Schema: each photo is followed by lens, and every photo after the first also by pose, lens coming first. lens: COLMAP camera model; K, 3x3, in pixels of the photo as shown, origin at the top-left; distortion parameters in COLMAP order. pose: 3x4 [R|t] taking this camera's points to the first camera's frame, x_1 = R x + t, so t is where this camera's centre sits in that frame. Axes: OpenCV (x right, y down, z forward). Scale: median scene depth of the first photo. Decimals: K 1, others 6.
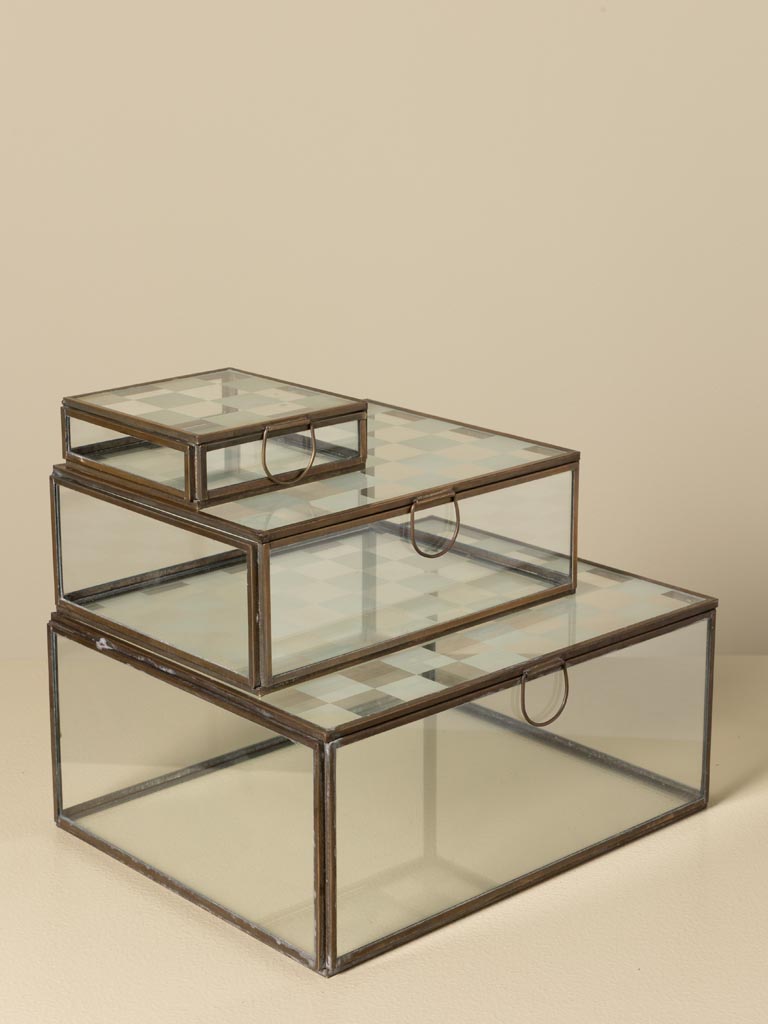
lens RADIAL K [[2024.0, 0, 379.0], [0, 2024.0, 512.6], [0, 0, 1]] dist [0.039992, 0.000000]
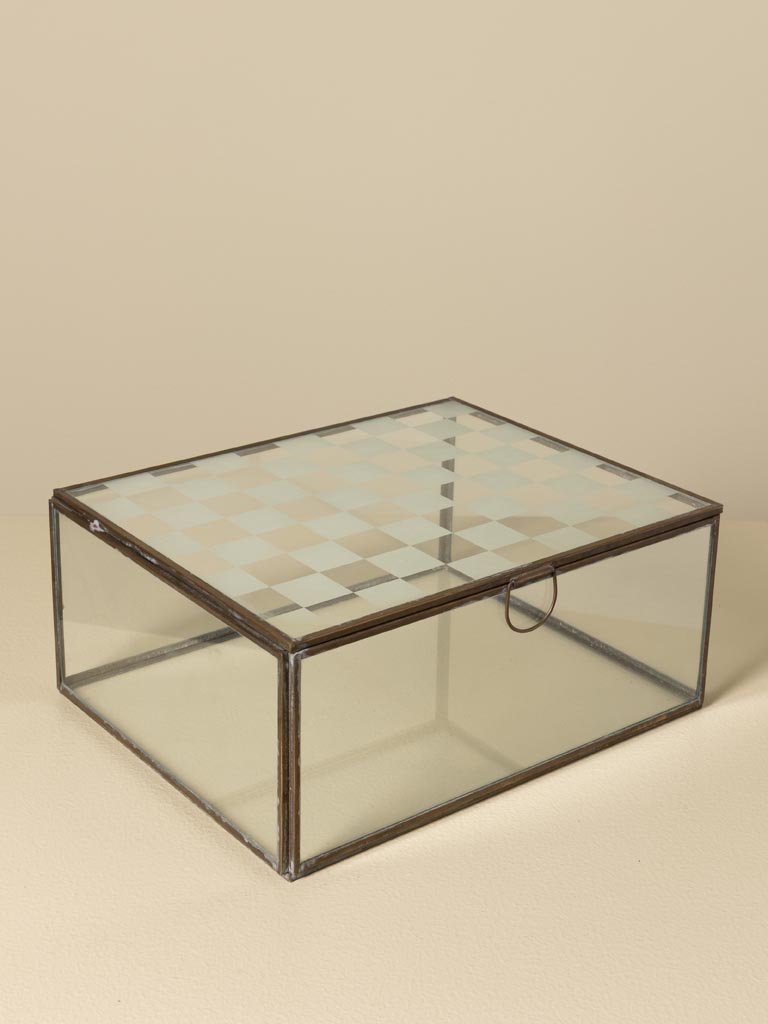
lens RADIAL K [[1700.9, 0, 358.8], [0, 1700.9, 445.7], [0, 0, 1]] dist [0.052911, 0.000000]
pose [[0.996178, 0.048994, -0.072309, 0.050437], [-0.044637, 0.997158, 0.060696, -0.030614], [0.075077, -0.057237, 0.995534, 0.161477]]
